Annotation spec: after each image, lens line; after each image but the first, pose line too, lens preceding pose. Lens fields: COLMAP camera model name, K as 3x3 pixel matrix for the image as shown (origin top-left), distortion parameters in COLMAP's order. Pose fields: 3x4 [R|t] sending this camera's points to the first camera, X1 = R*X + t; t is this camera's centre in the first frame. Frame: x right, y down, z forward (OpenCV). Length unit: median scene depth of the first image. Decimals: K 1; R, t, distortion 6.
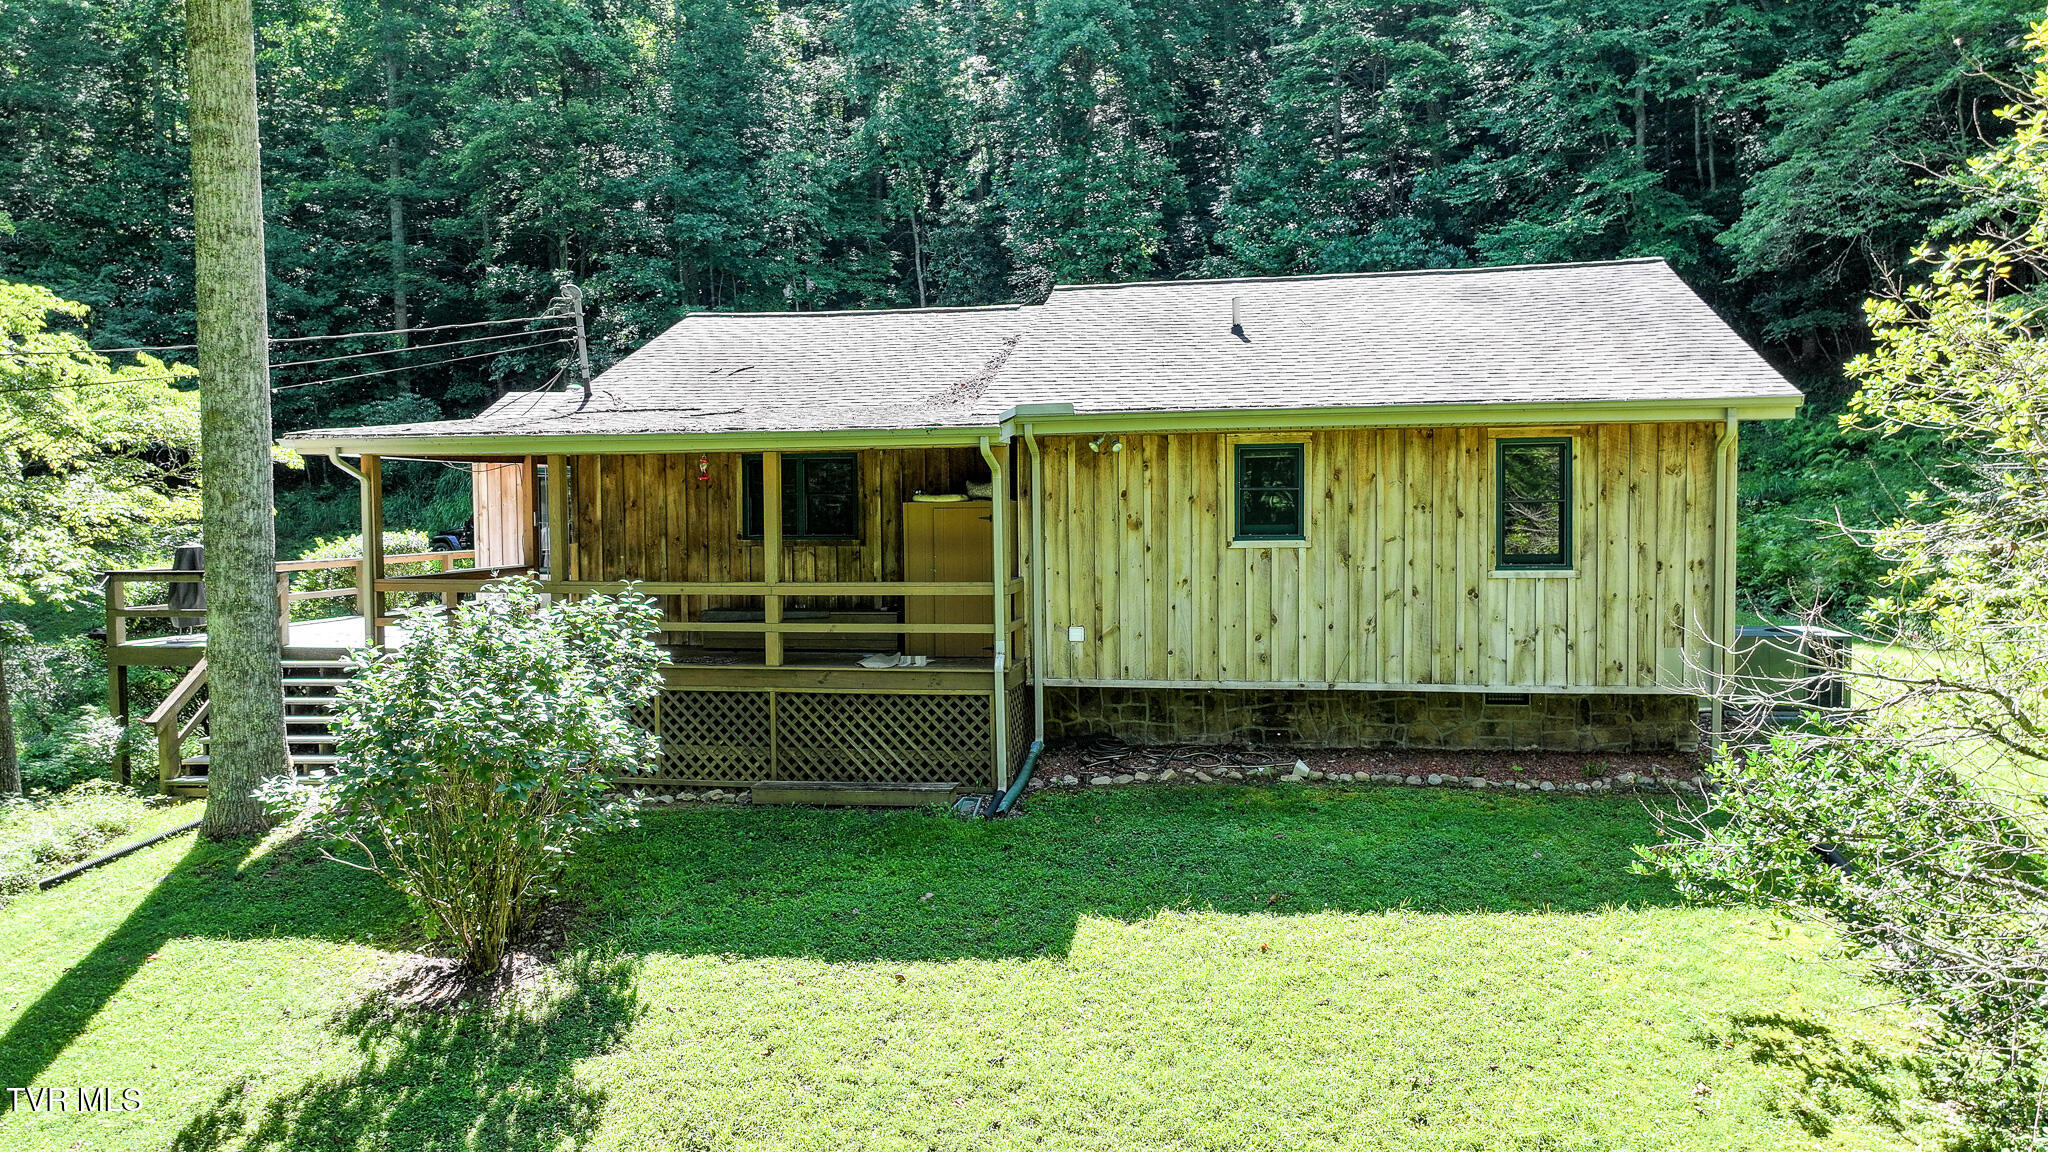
lens RADIAL K [[1438.8, 0, 1035.7], [0, 1438.8, 581.7], [0, 0, 1]] dist [0.008284, 0.005856]
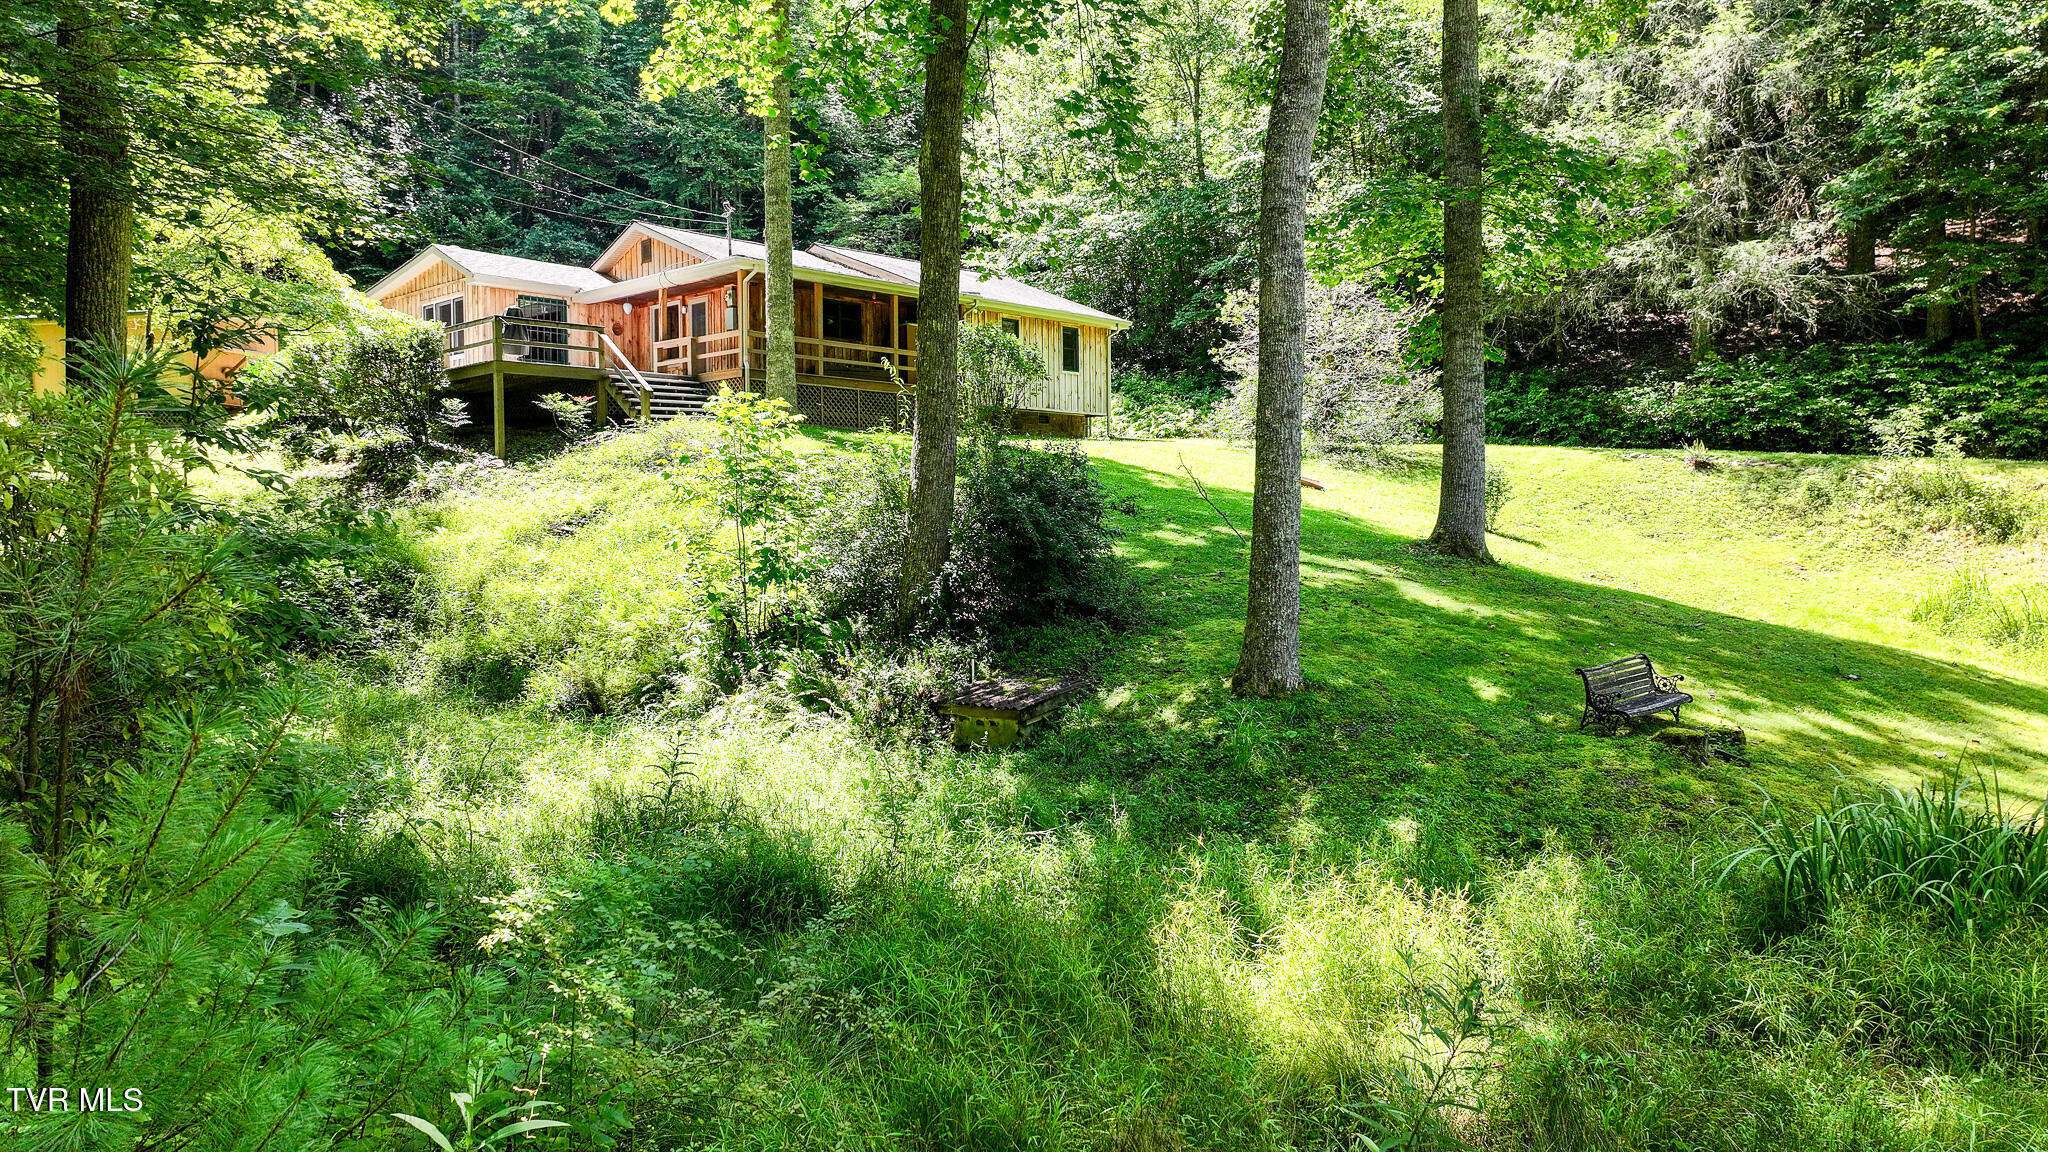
lens RADIAL K [[1438.8, 0, 1026.5], [0, 1438.8, 567.9], [0, 0, 1]] dist [0.008284, 0.005856]
pose [[0.538388, -0.013562, 0.842588, -2.109925], [0.050623, 0.998585, -0.016274, 0.420225], [-0.841175, 0.051416, 0.538313, -0.481371]]
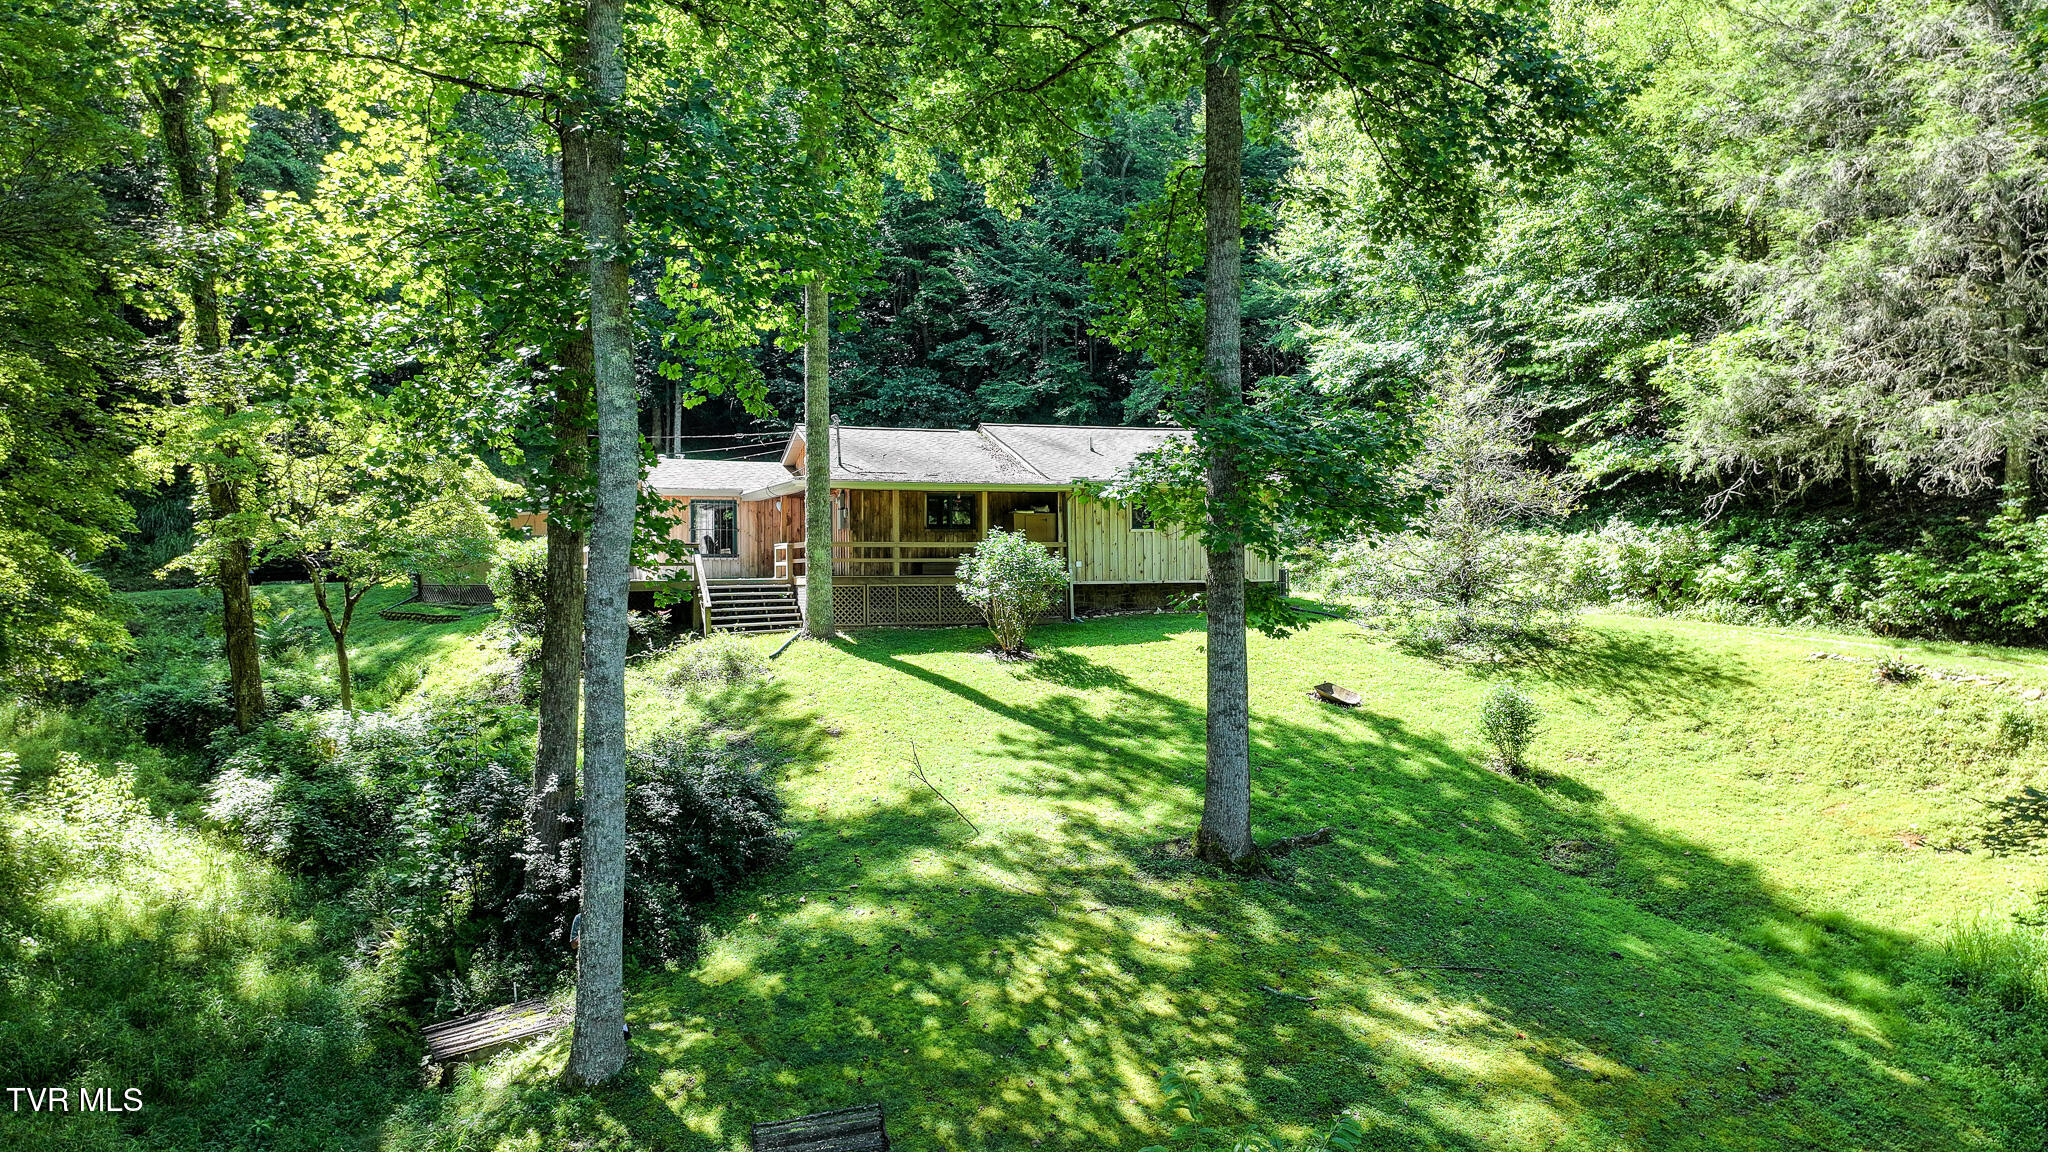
lens RADIAL K [[1438.8, 0, 1024.7], [0, 1438.8, 566.0], [0, 0, 1]] dist [0.008284, 0.005856]
pose [[0.845739, 0.005585, 0.533567, -1.471497], [0.030712, 0.997778, -0.059125, 0.194232], [-0.532712, 0.066391, 0.843689, -1.179980]]
